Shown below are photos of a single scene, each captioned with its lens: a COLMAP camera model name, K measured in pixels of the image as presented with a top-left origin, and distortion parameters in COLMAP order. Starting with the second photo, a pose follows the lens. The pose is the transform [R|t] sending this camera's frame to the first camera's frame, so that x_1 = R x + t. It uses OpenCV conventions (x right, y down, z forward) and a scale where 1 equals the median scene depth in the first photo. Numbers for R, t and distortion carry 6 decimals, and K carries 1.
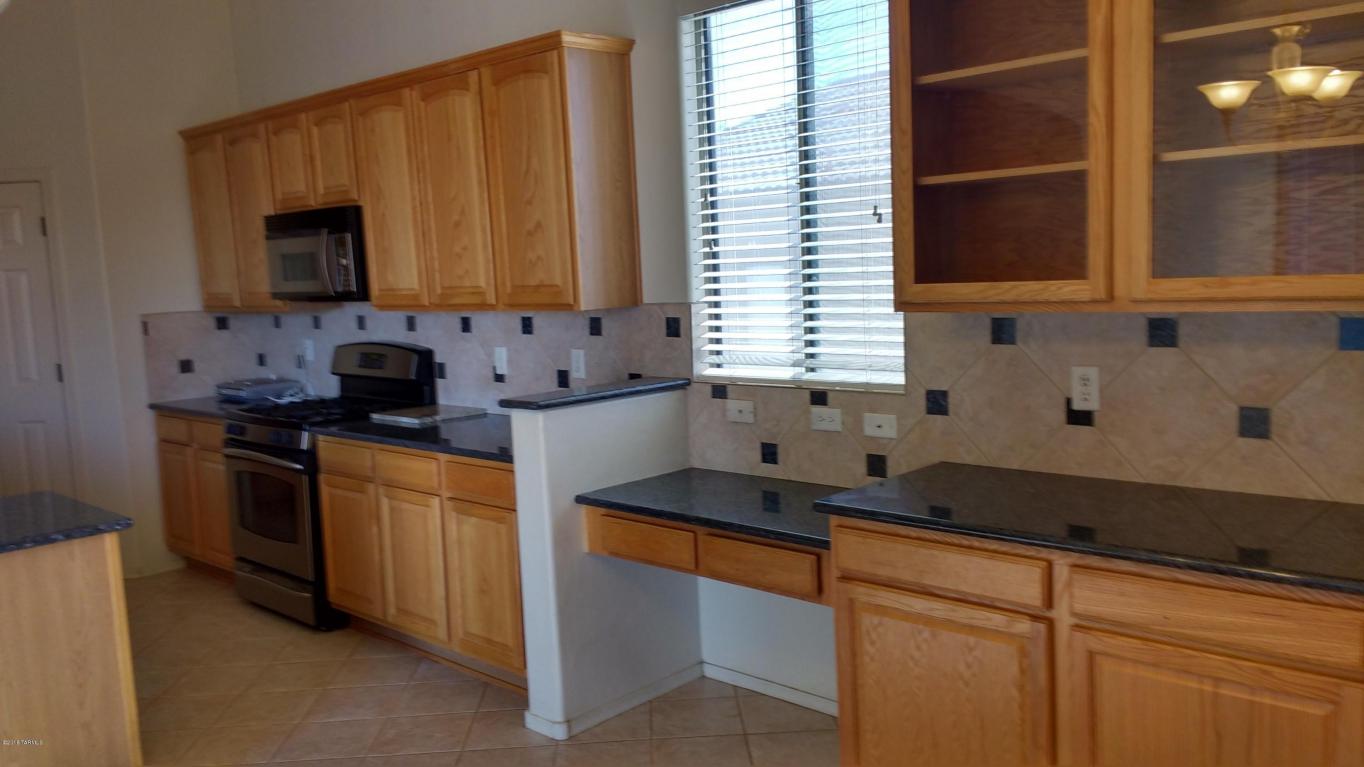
lens RADIAL K [[1068.5, 0, 718.0], [0, 1068.5, 380.7], [0, 0, 1]] dist [0.068244, -0.103919]
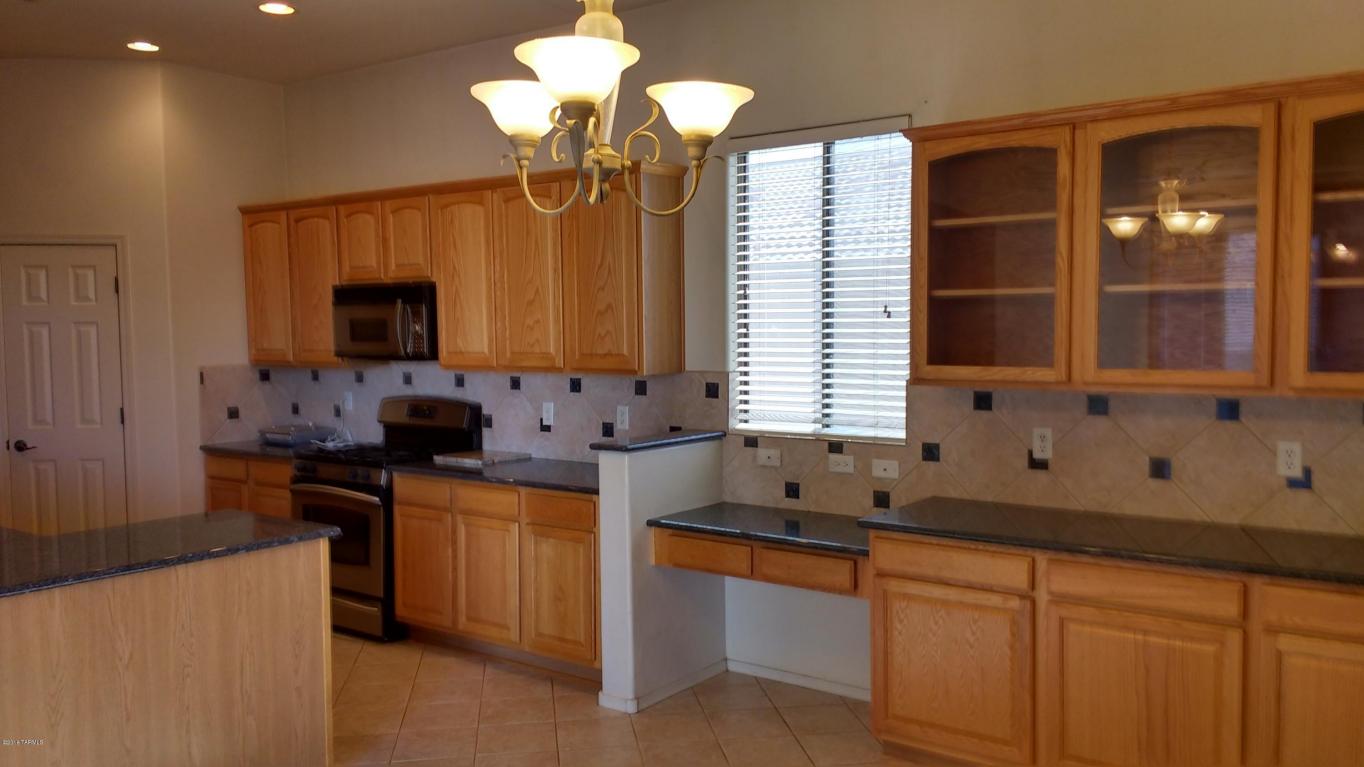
lens RADIAL K [[1068.5, 0, 712.4], [0, 1068.5, 389.2], [0, 0, 1]] dist [0.068244, -0.103919]
pose [[0.993368, 0.027272, 0.111700, -0.200974], [-0.021678, 0.998464, -0.050993, 0.014305], [-0.112919, 0.048233, 0.992433, -0.285031]]
